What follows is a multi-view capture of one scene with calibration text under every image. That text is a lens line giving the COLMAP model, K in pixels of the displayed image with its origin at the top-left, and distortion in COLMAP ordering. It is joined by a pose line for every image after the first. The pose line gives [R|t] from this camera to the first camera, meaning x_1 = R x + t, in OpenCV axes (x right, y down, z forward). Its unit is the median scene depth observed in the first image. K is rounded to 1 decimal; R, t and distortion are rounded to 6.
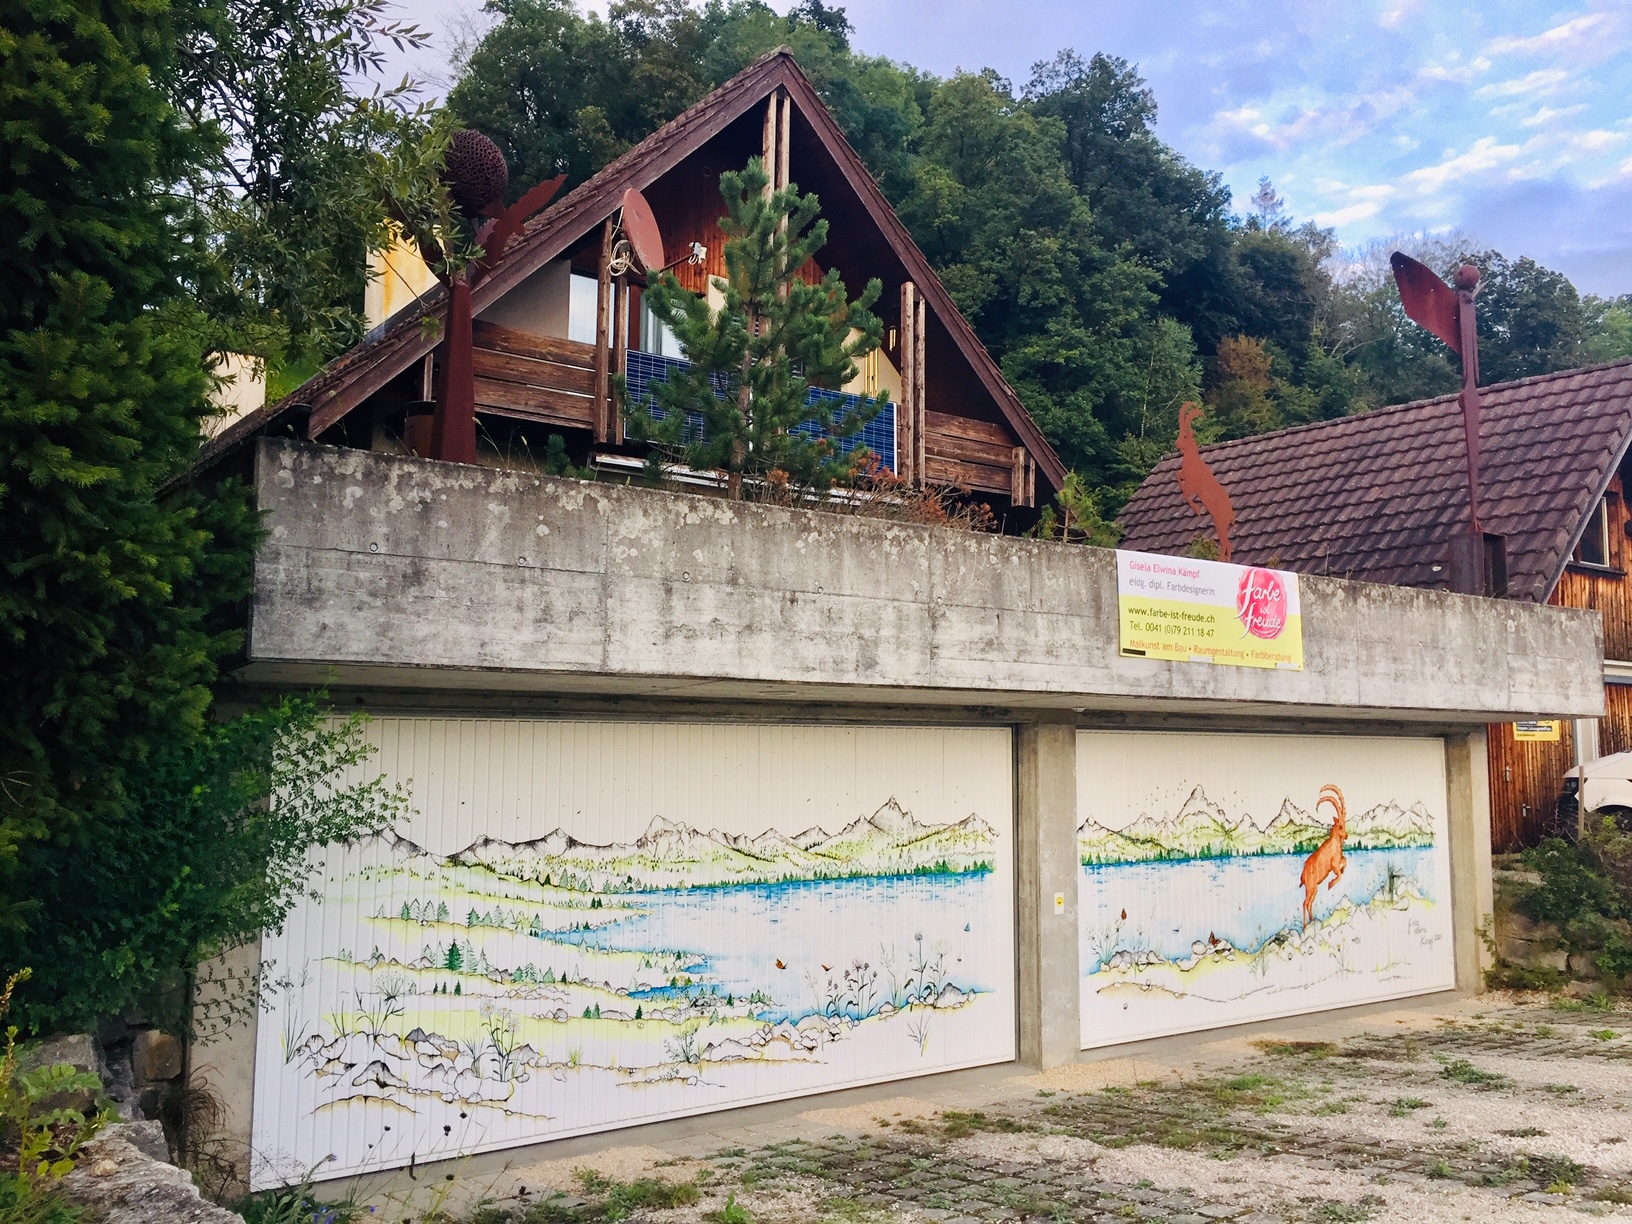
lens RADIAL K [[1381.6, 0, 821.1], [0, 1381.6, 611.7], [0, 0, 1]] dist [0.080384, -0.108394]
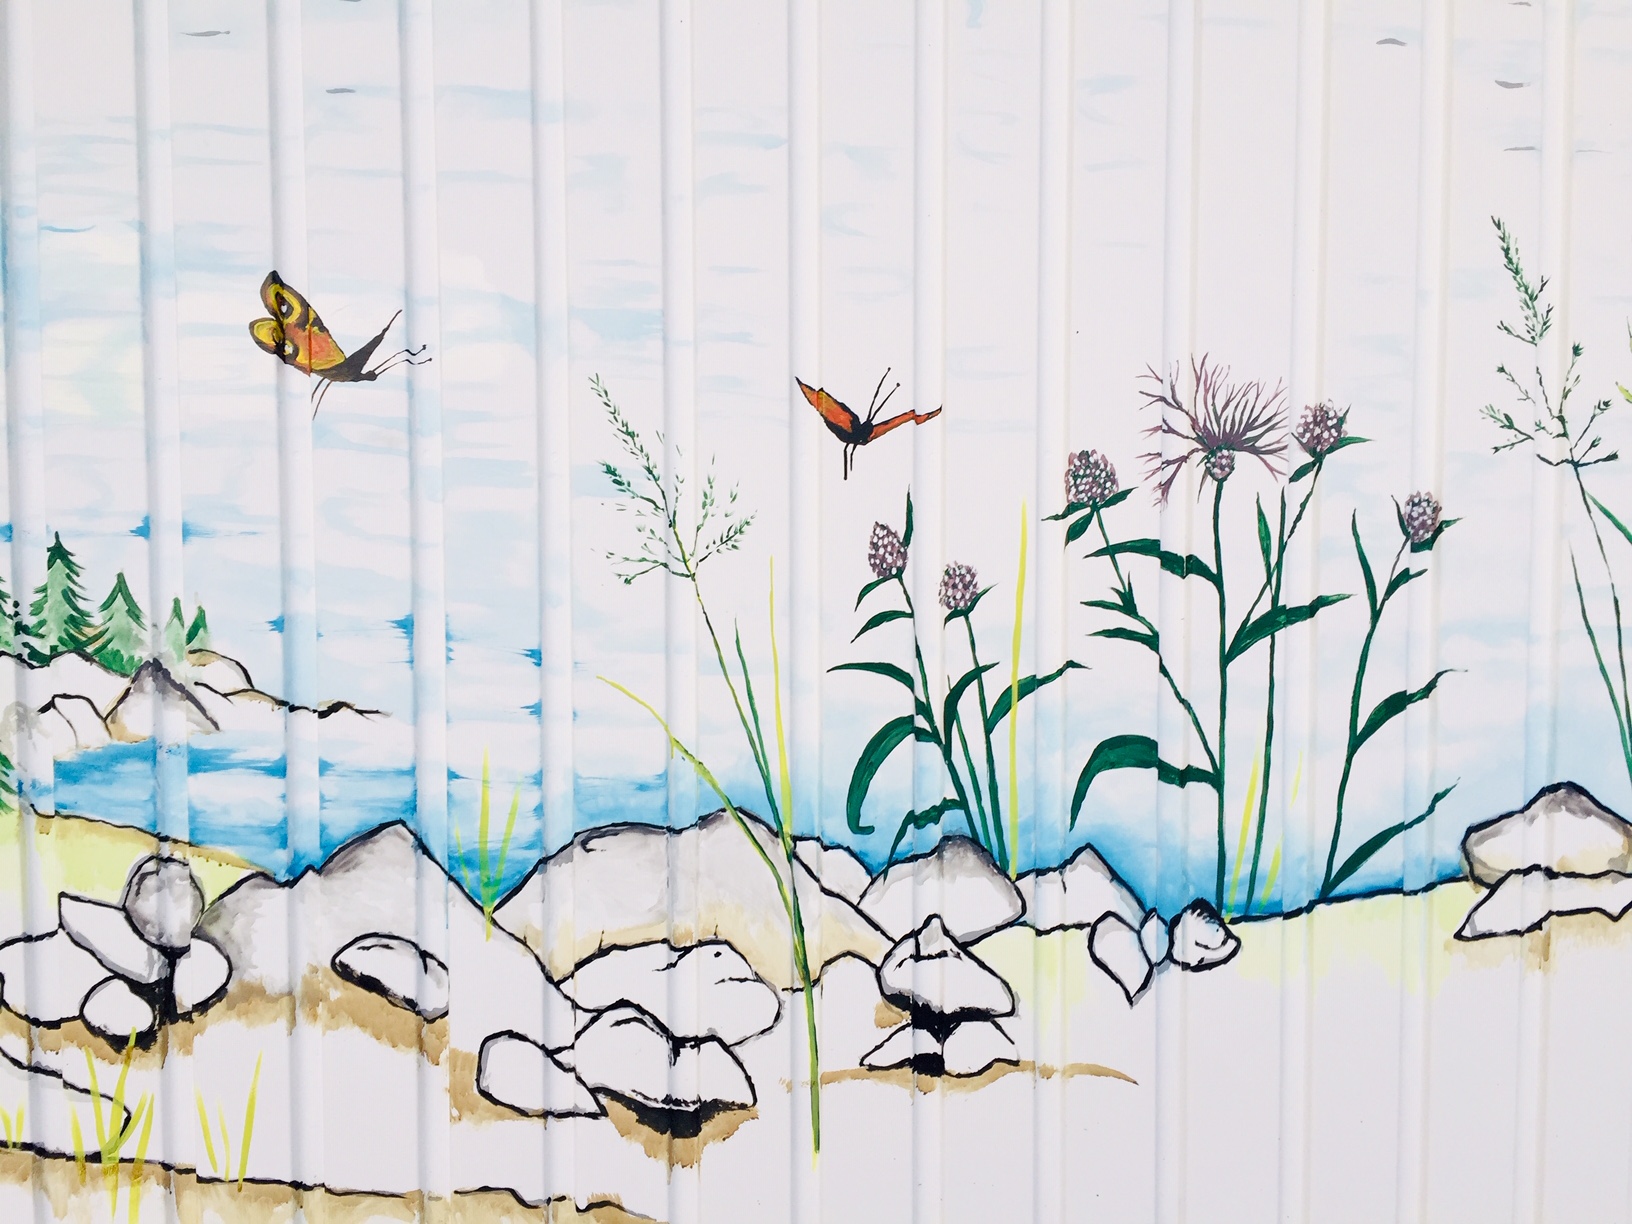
lens RADIAL K [[1381.6, 0, 790.4], [0, 1381.6, 556.4], [0, 0, 1]] dist [0.080384, -0.108394]
pose [[0.834399, 0.022723, -0.550692, 0.057250], [0.061488, 0.989075, 0.133978, 0.247763], [0.547720, -0.145652, 0.823886, 0.890016]]
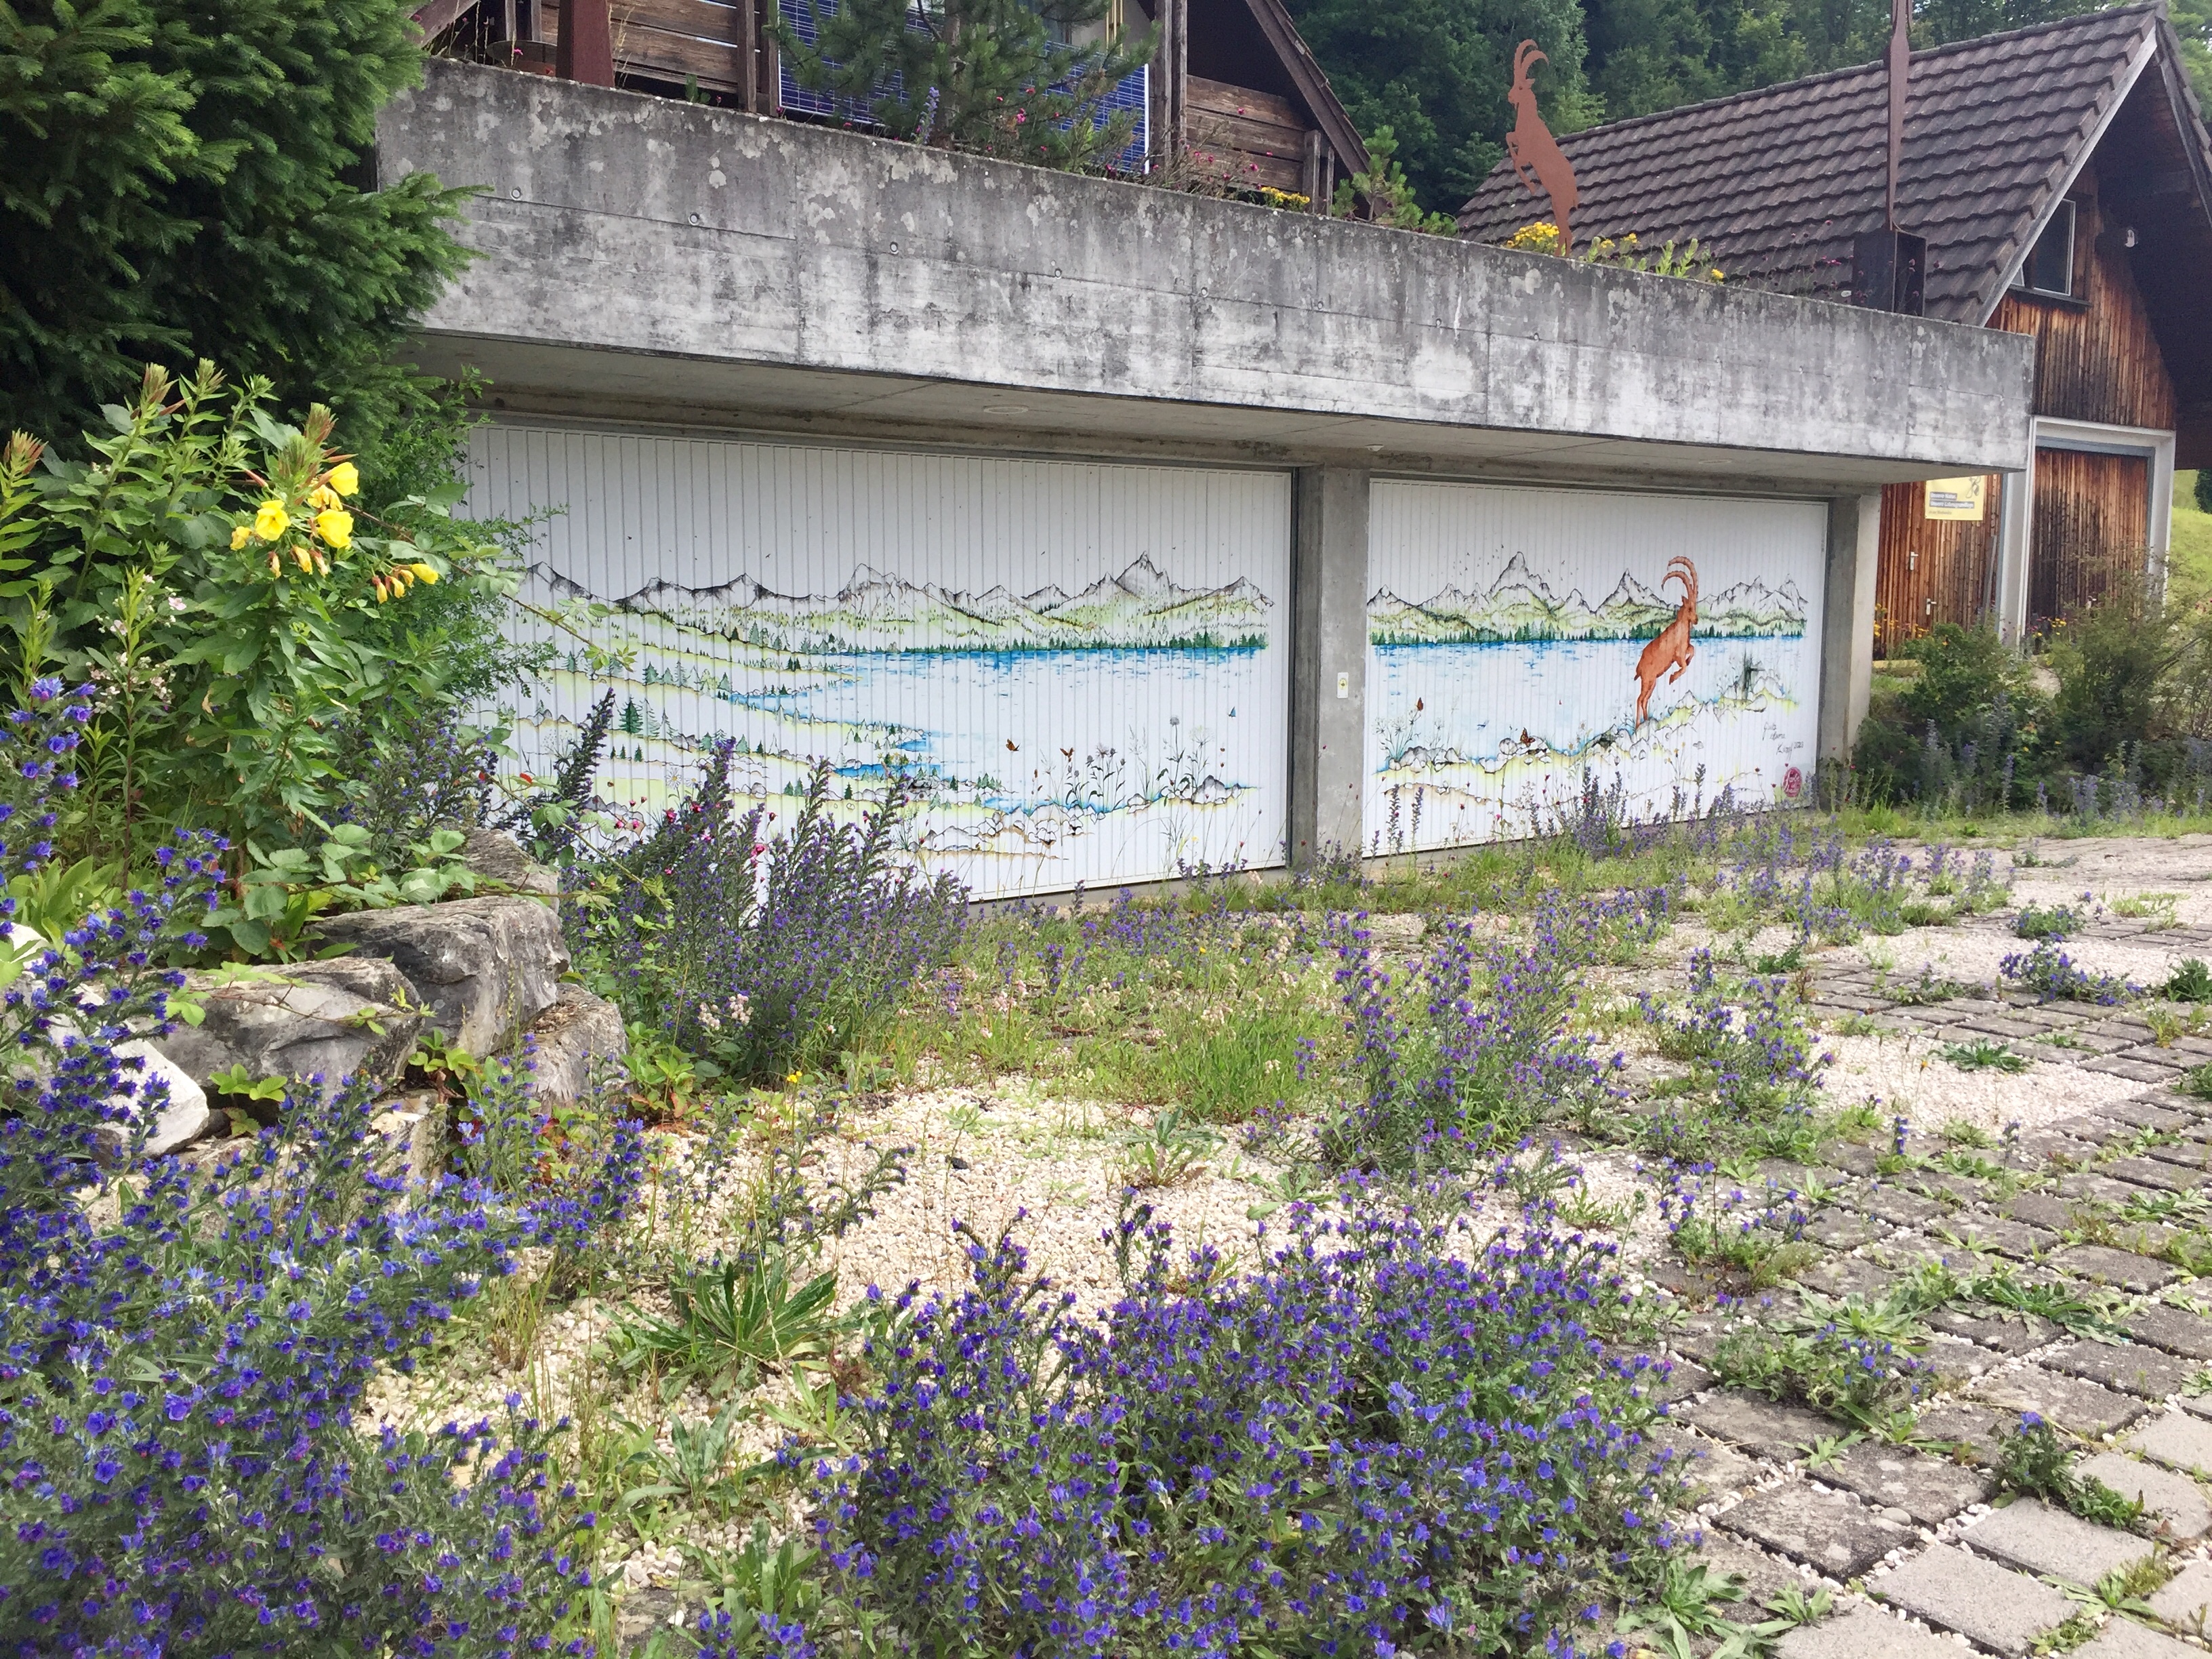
lens RADIAL K [[1872.6, 0, 1113.7], [0, 1872.6, 810.0], [0, 0, 1]] dist [0.080384, -0.108394]
pose [[0.999281, -0.008182, 0.037027, -0.009331], [0.000225, 0.977708, 0.209970, 0.050216], [-0.037920, -0.209810, 0.977006, -0.122581]]
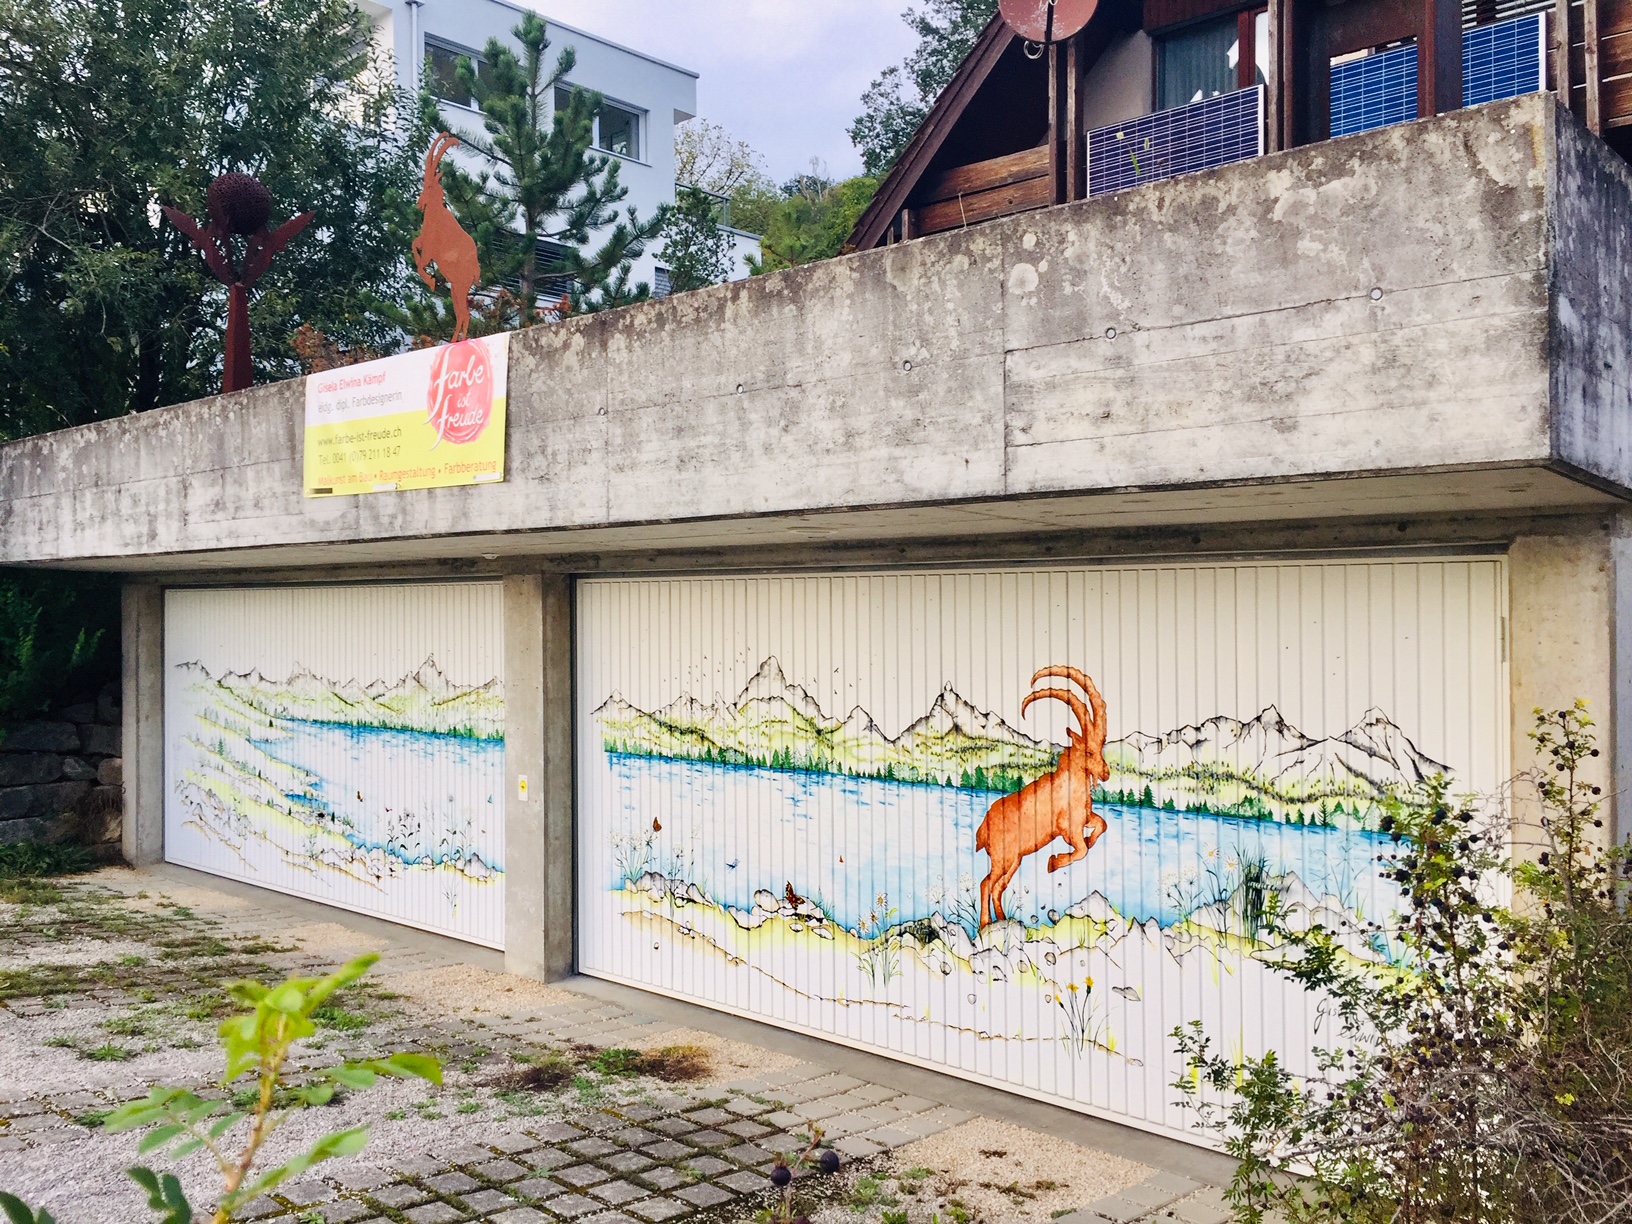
lens RADIAL K [[1381.6, 0, 827.0], [0, 1381.6, 604.9], [0, 0, 1]] dist [0.080384, -0.108394]
pose [[0.212974, -0.008953, -0.977017, 1.110347], [0.102538, 0.994641, 0.013237, 0.117216], [0.971662, -0.103001, 0.212751, 1.094588]]
